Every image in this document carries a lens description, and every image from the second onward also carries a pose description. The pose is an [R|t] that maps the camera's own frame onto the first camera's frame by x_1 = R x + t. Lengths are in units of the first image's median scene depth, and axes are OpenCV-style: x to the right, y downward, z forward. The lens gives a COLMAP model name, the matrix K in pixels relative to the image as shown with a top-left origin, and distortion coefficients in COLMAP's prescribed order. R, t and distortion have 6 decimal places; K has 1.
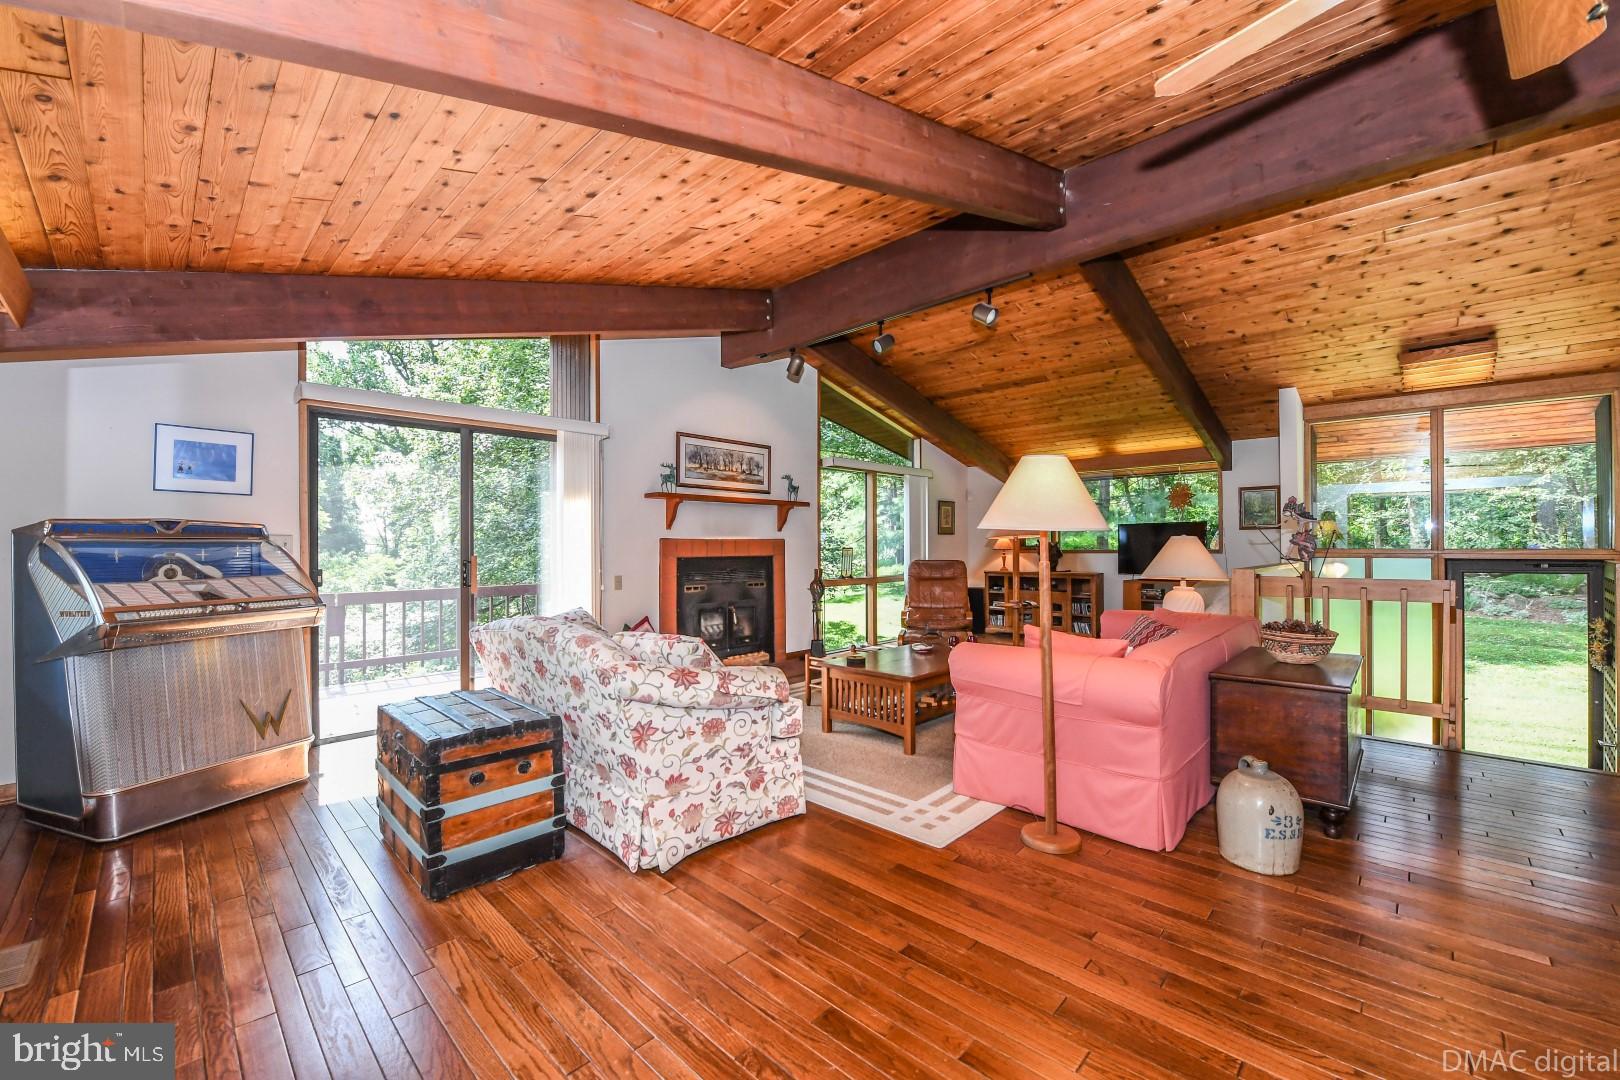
lens RADIAL K [[638.2, 0, 815.5], [0, 638.2, 506.9], [0, 0, 1]] dist [-0.017932, -0.000754]
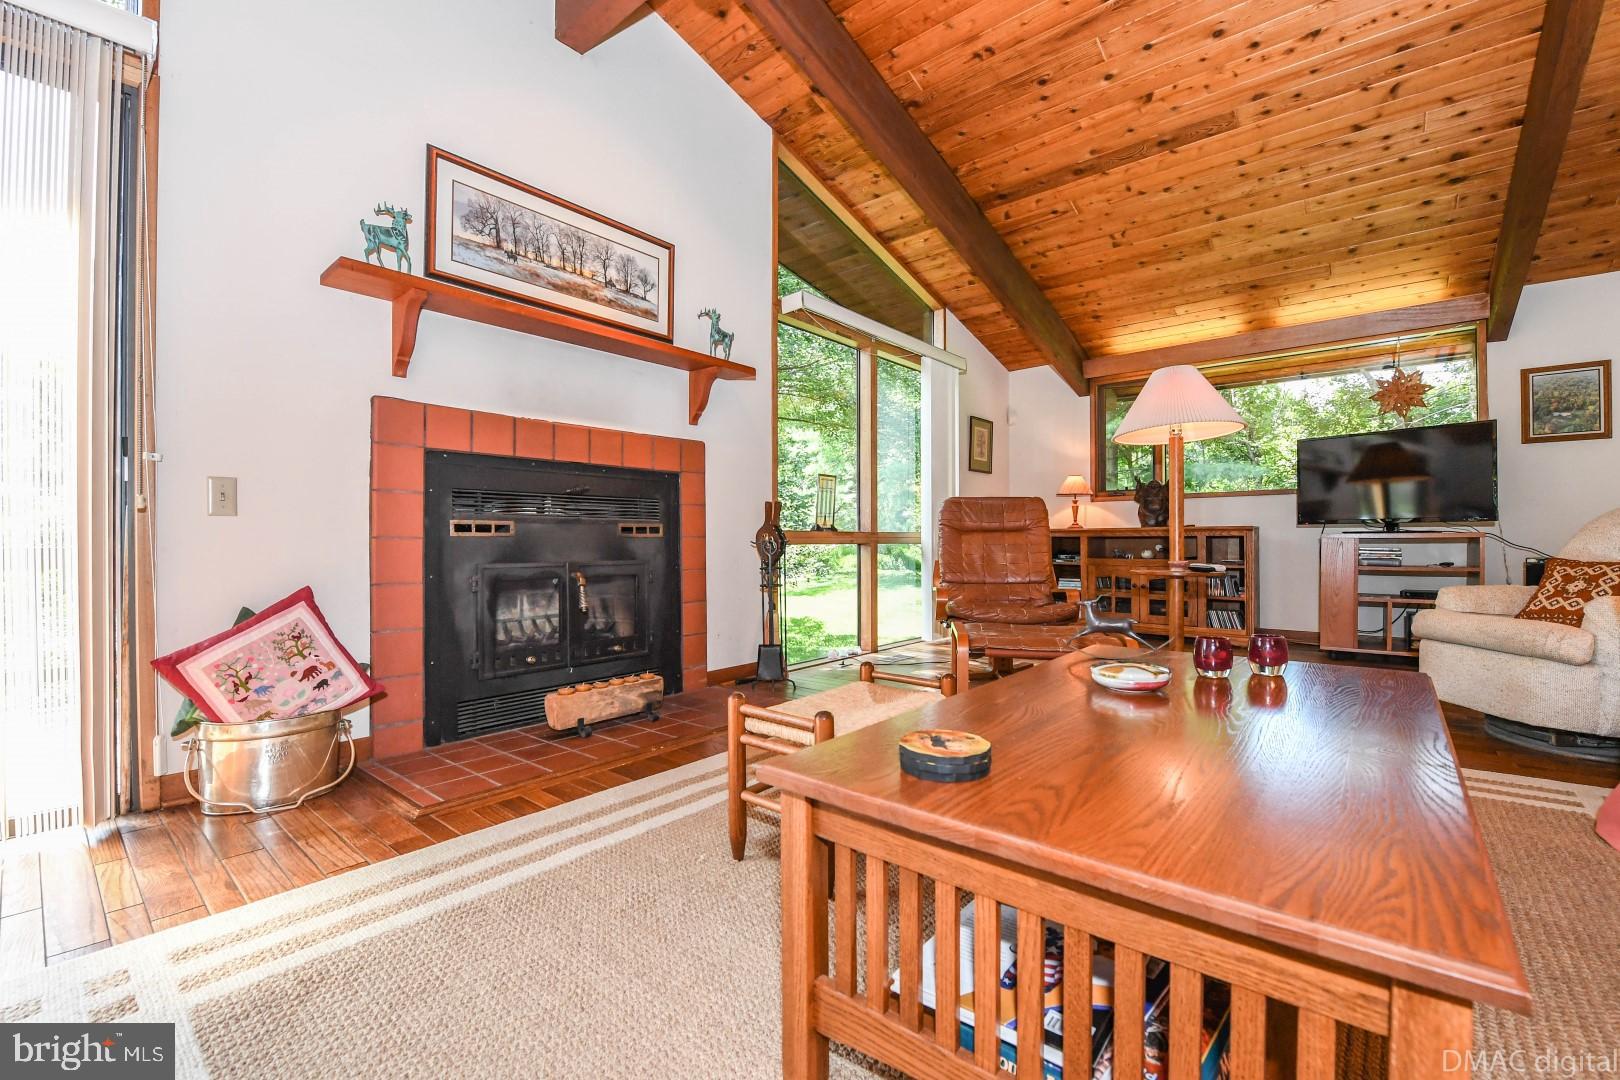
lens RADIAL K [[675.5, 0, 814.9], [0, 675.5, 536.8], [0, 0, 1]] dist [-0.018187, -0.000256]
pose [[0.998101, 0.000827, 0.061600, 0.004438], [-0.004205, 0.998493, 0.054721, 0.095321], [-0.061462, -0.054876, 0.996600, 0.475161]]
